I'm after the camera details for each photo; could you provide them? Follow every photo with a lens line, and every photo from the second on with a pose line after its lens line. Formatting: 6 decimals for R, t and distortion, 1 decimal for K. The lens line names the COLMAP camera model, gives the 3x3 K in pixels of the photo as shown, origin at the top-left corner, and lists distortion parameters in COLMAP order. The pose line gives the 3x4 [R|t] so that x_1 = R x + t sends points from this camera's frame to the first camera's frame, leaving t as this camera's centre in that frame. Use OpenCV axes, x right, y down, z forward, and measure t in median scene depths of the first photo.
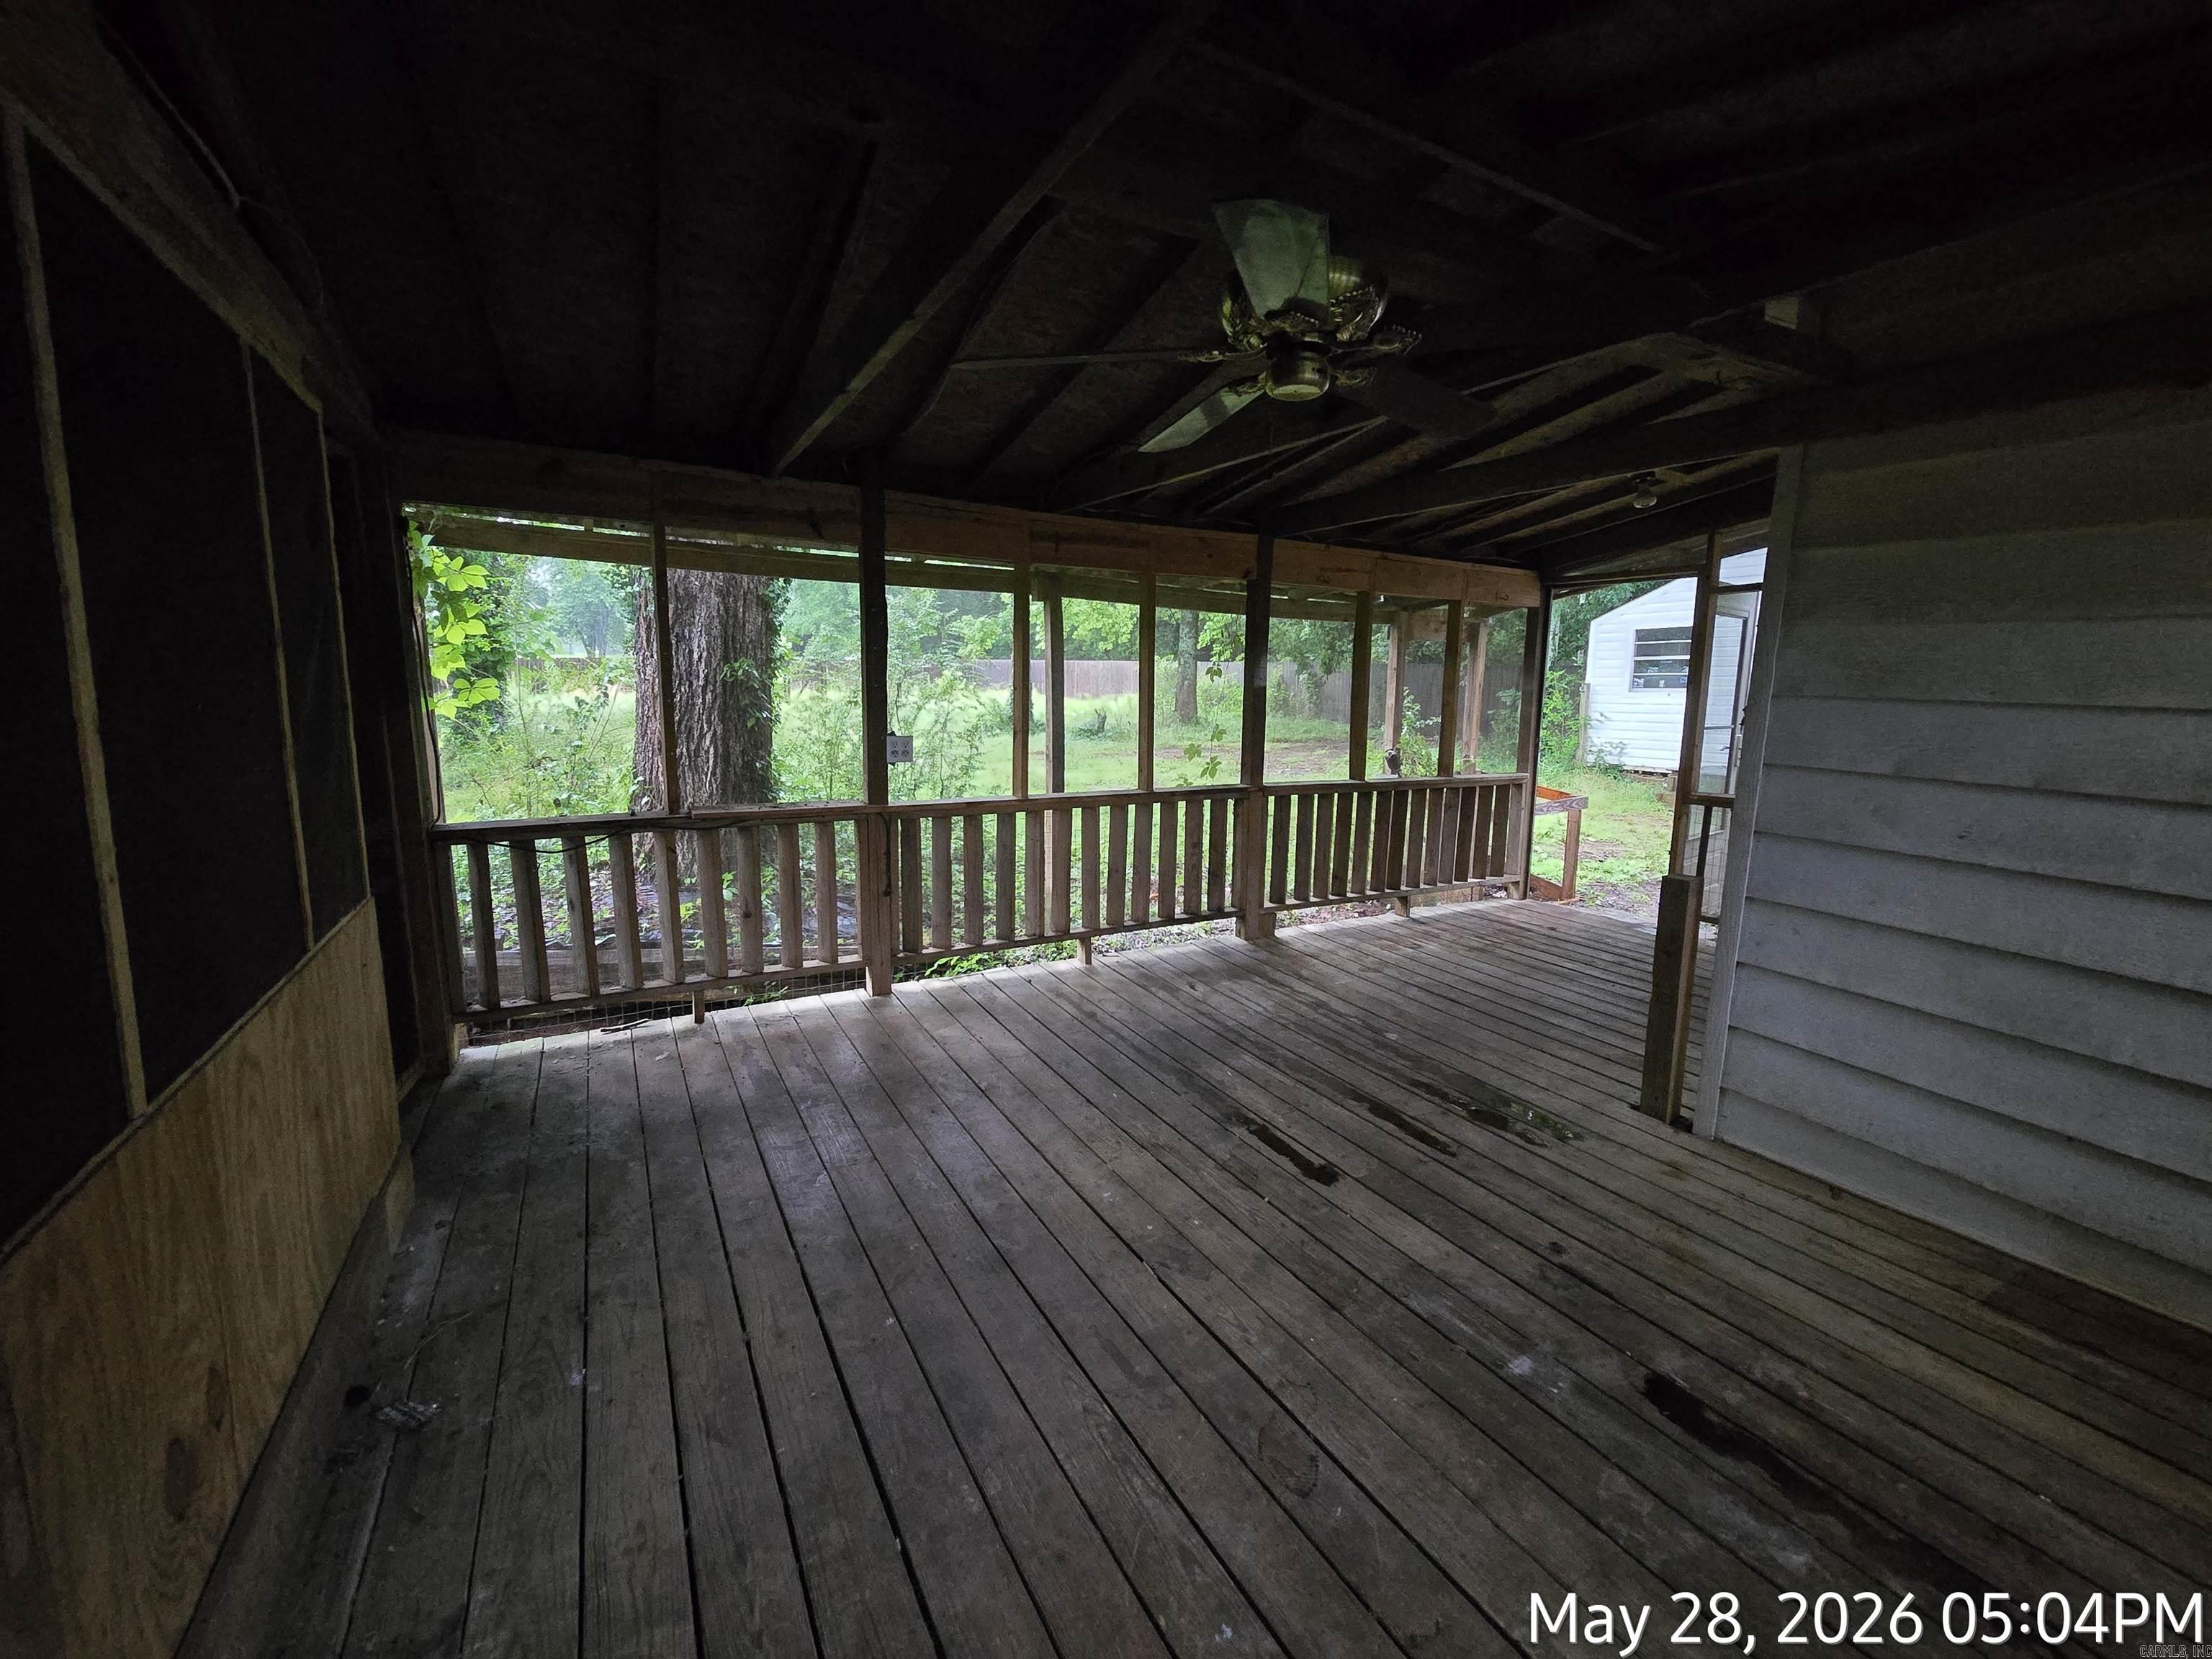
lens RADIAL K [[904.0, 0, 1107.9], [0, 904.0, 814.7], [0, 0, 1]] dist [0.001723, -0.000947]
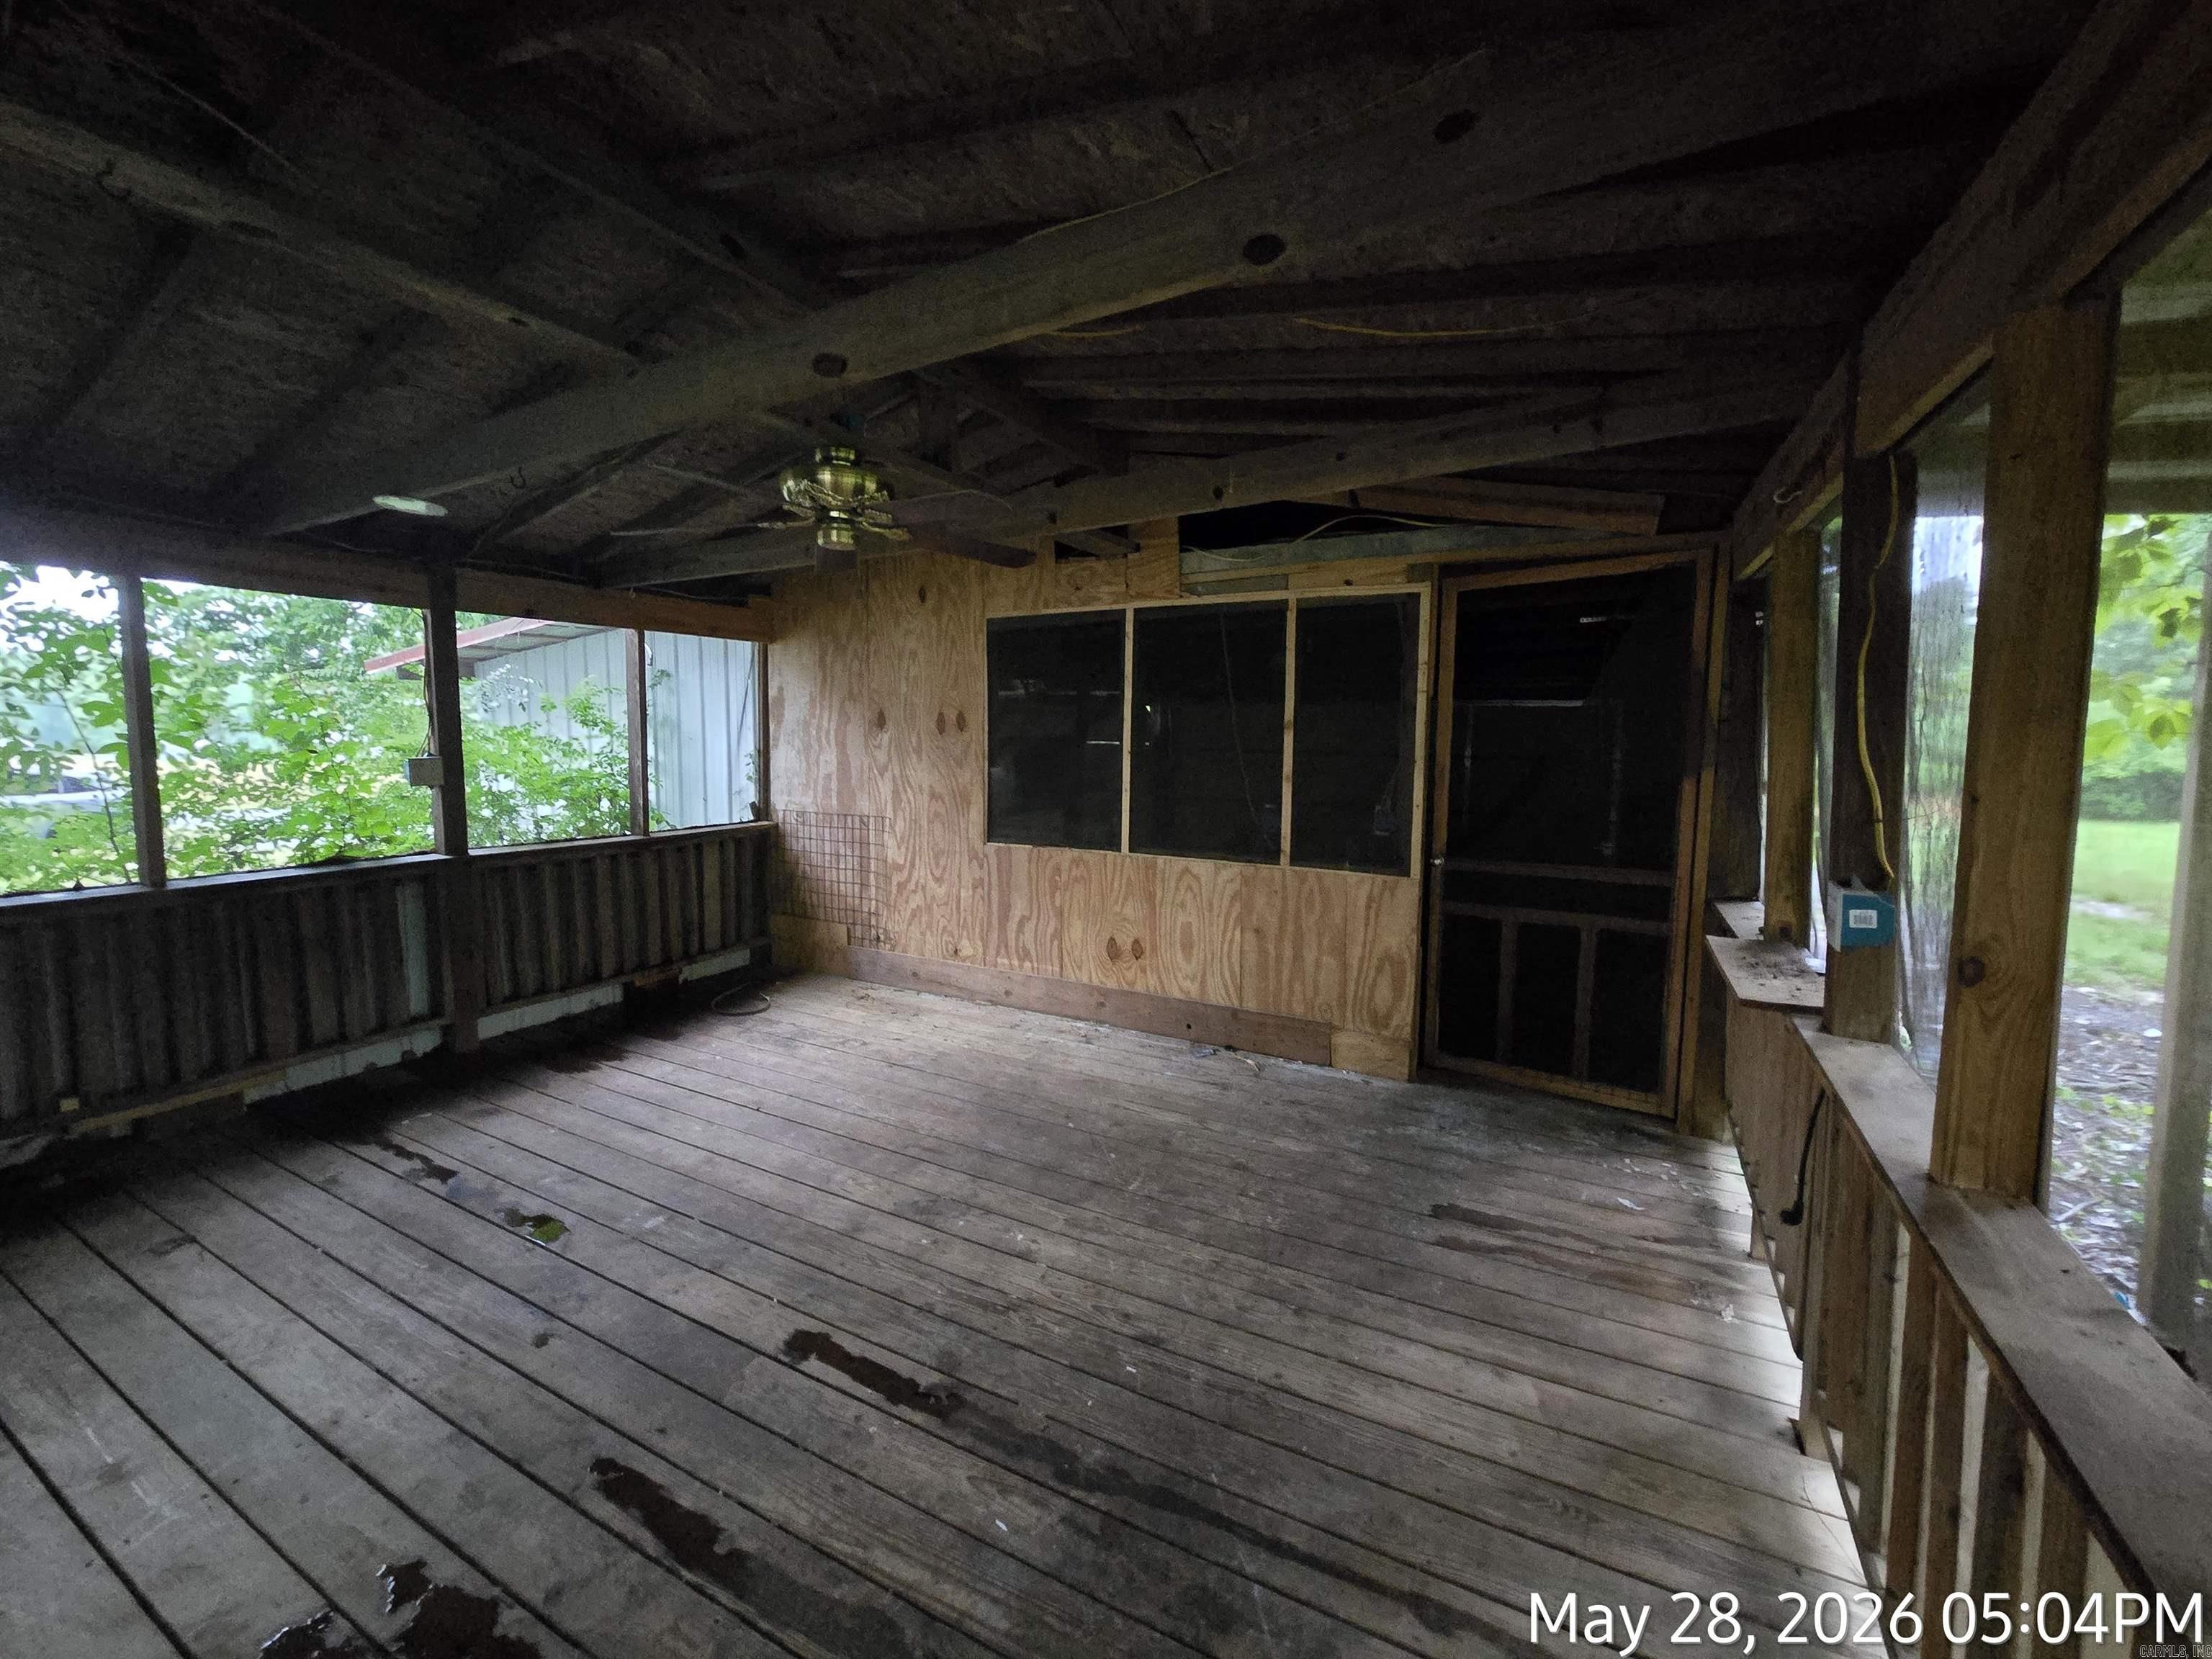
lens RADIAL K [[904.0, 0, 1107.9], [0, 904.0, 814.7], [0, 0, 1]] dist [0.001723, -0.000947]
pose [[-0.843571, 0.027704, -0.536303, 0.395928], [-0.099175, 0.973454, 0.206282, -0.235158], [0.527781, 0.227201, -0.818430, 1.568318]]
